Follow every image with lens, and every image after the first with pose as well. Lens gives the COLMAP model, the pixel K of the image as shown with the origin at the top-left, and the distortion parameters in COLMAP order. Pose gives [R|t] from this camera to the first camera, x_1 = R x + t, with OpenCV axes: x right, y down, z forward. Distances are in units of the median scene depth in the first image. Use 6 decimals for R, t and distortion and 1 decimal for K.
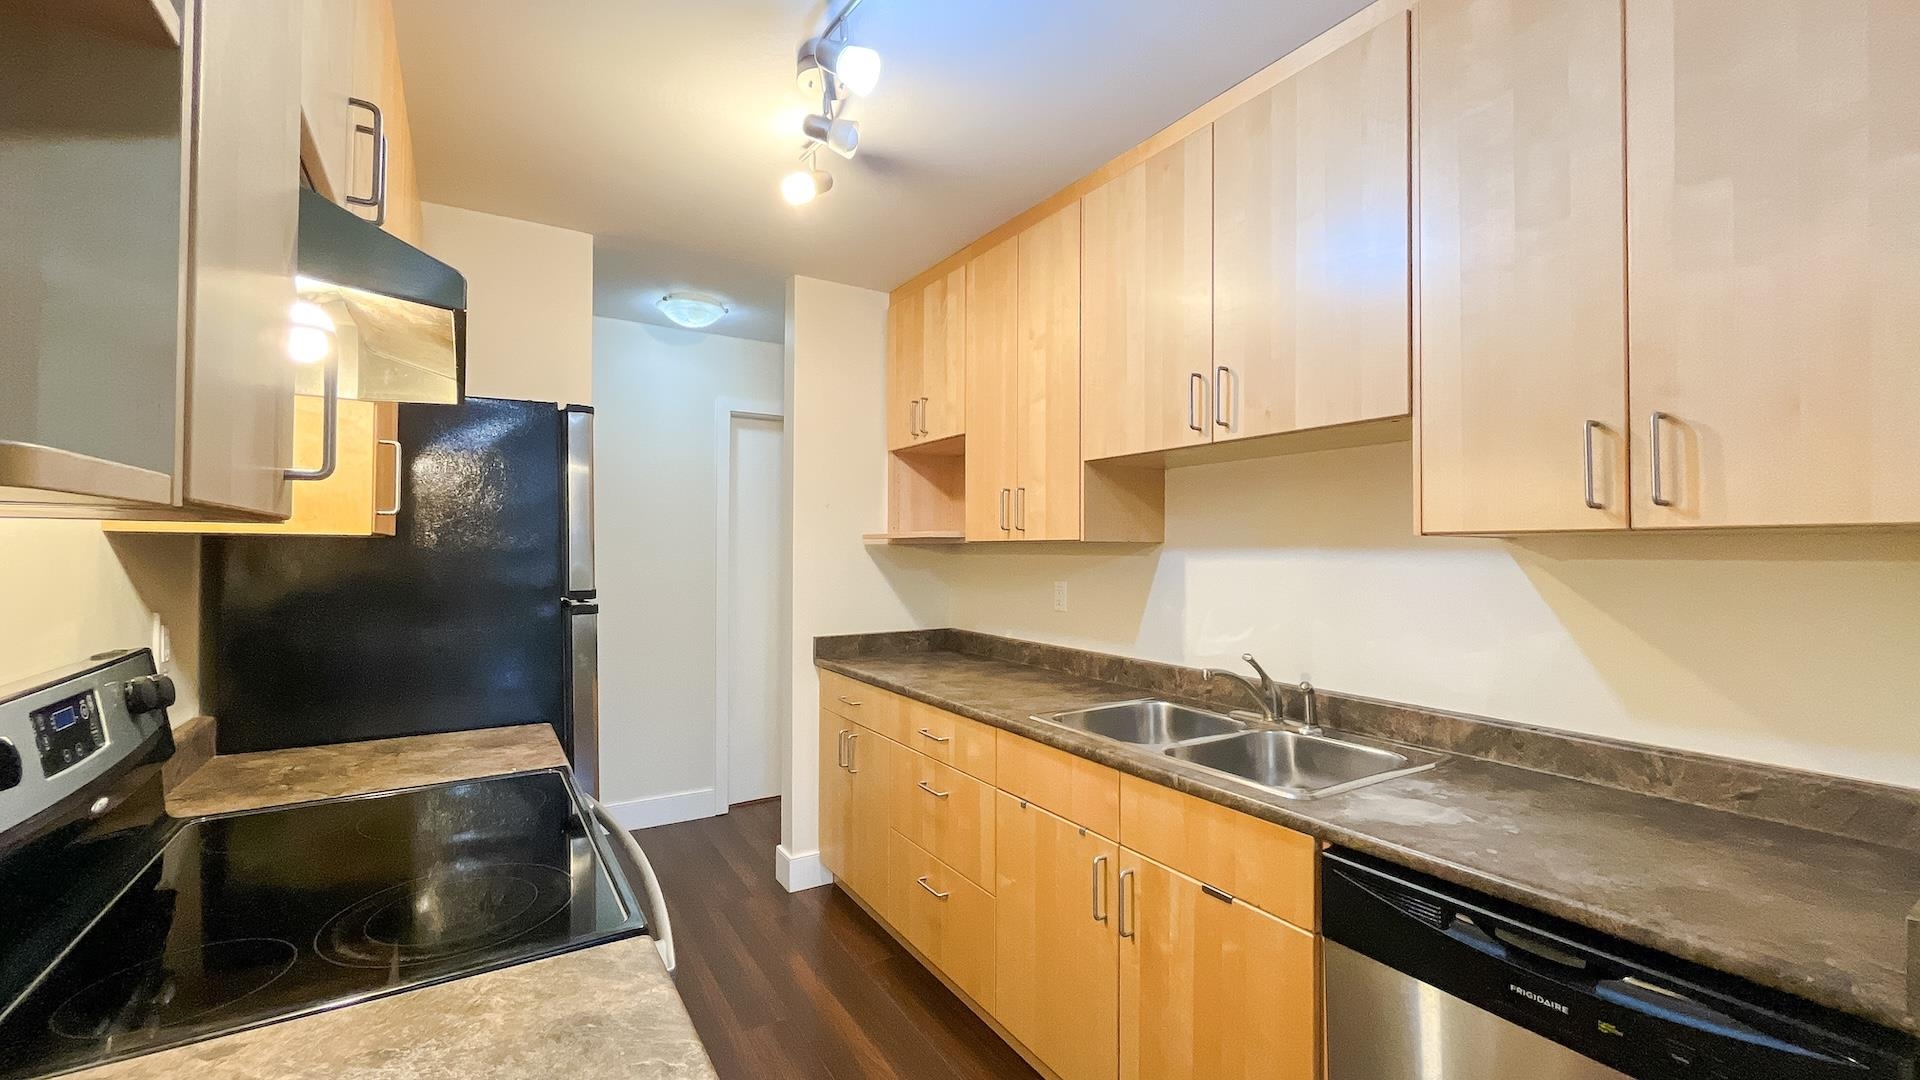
lens RADIAL K [[765.9, 0, 960.0], [0, 765.9, 540.0], [0, 0, 1]] dist [-0.002061, -0.000164]
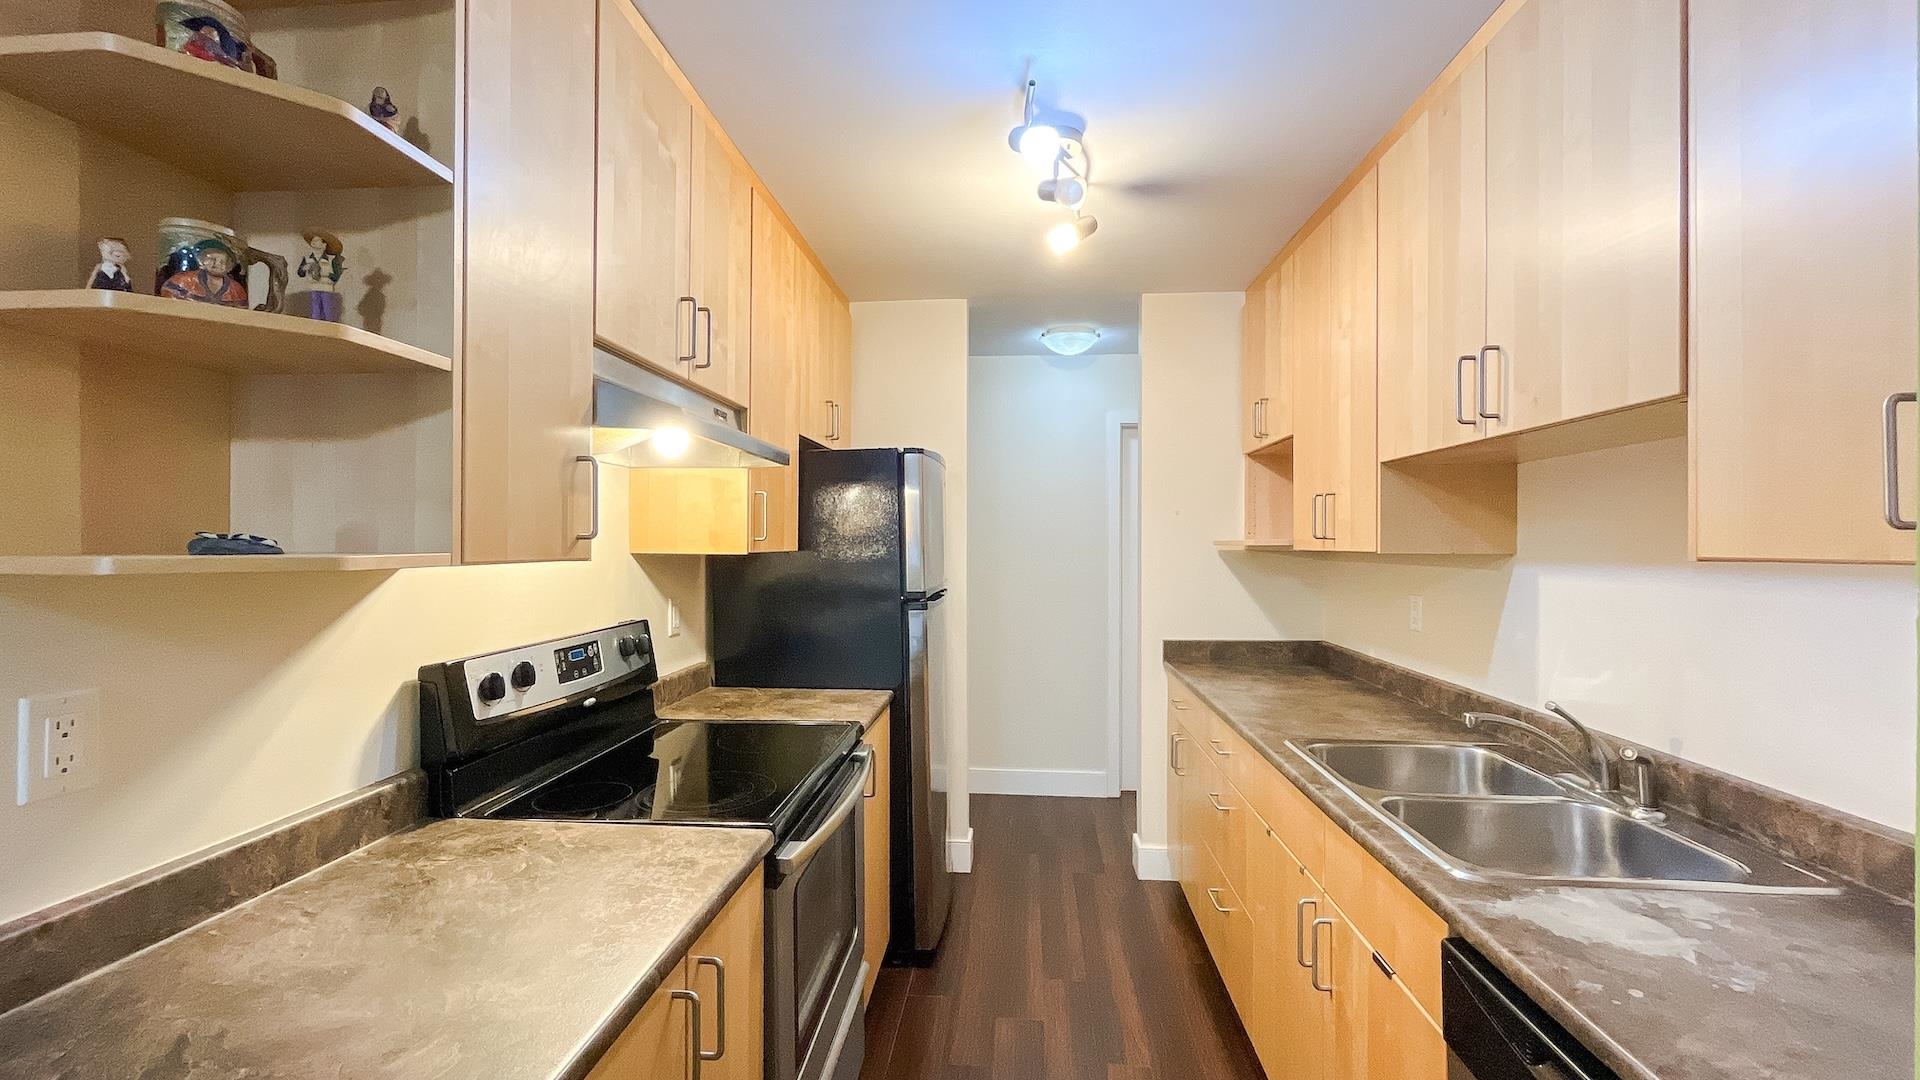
lens RADIAL K [[765.9, 0, 960.0], [0, 765.9, 540.0], [0, 0, 1]] dist [-0.002061, -0.000164]
pose [[0.804737, -0.005482, -0.593606, 0.289053], [0.009270, 0.999951, 0.003332, -0.020898], [0.593559, -0.008184, 0.804749, 0.004986]]
